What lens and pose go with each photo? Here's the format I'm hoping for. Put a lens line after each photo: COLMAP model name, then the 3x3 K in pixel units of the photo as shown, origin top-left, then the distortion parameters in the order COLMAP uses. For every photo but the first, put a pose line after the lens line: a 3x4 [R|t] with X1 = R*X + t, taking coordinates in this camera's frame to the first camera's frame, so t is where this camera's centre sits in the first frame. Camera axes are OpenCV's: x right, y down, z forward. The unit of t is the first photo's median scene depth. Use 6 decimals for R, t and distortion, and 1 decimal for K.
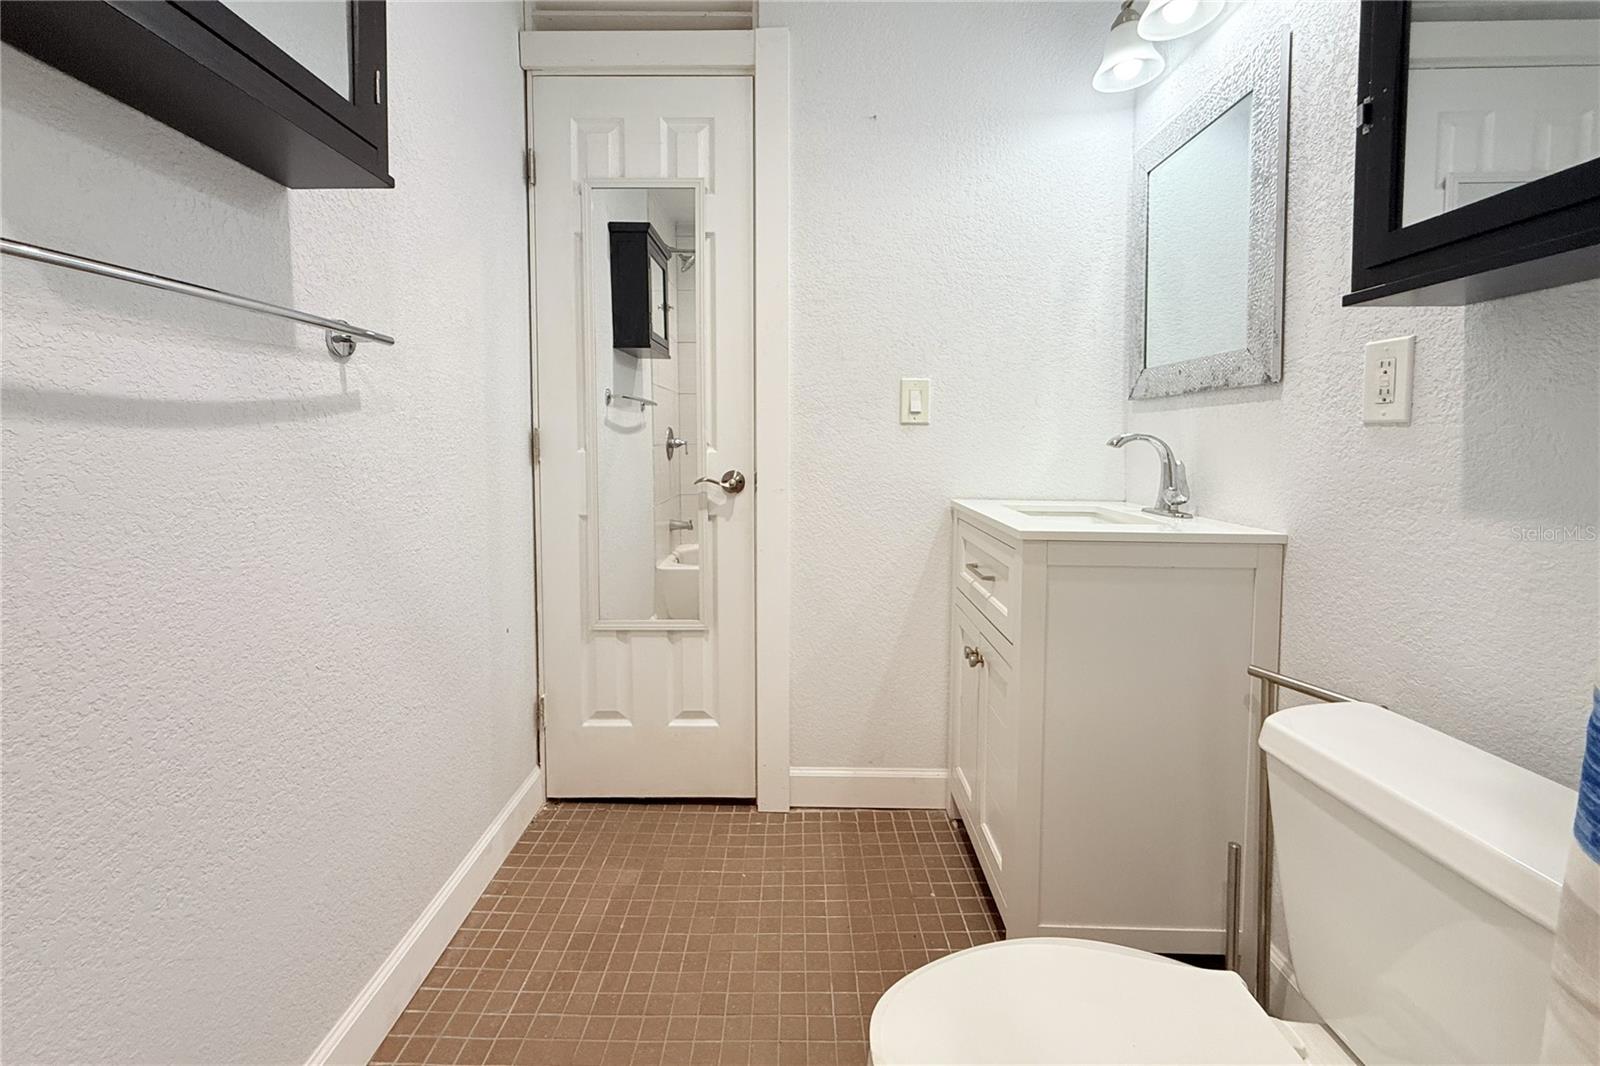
lens RADIAL K [[645.9, 0, 796.9], [0, 645.9, 466.9], [0, 0, 1]] dist [-0.000284, -0.000107]
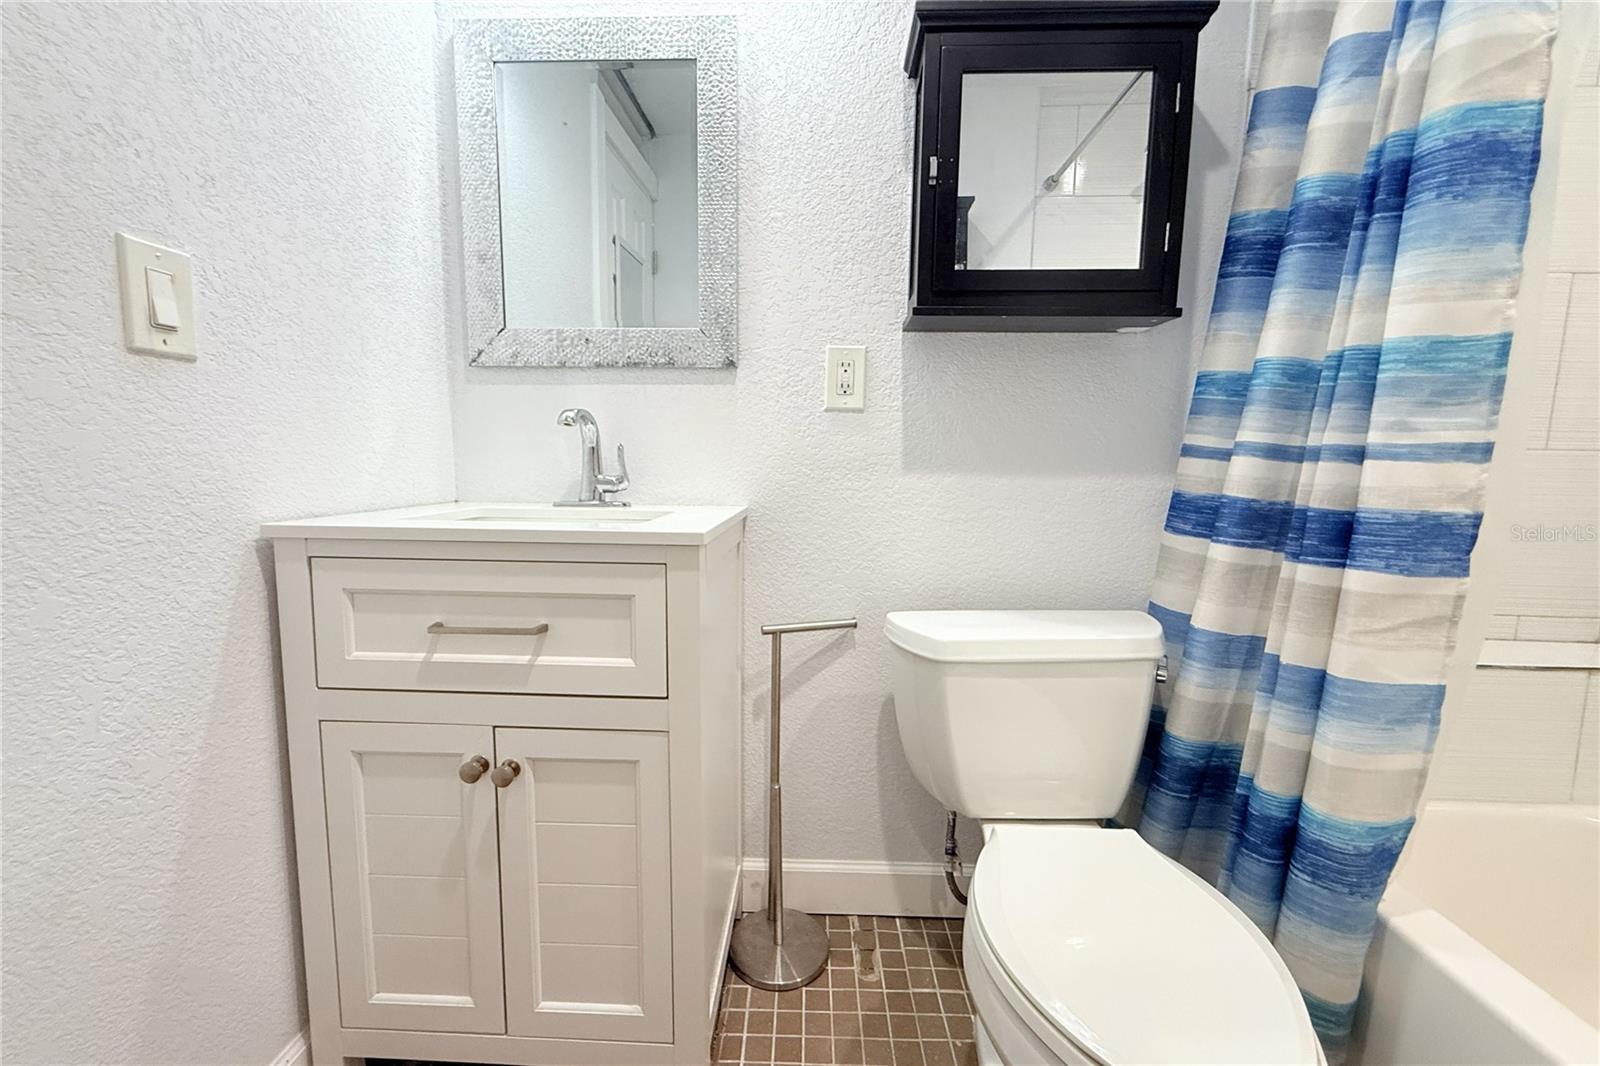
lens RADIAL K [[645.9, 0, 798.6], [0, 645.9, 528.4], [0, 0, 1]] dist [-0.000284, -0.000107]
pose [[0.018960, -0.116176, 0.993048, -0.292234], [0.031737, 0.992796, 0.115541, 0.011911], [-0.999316, 0.029326, 0.022510, 0.711016]]
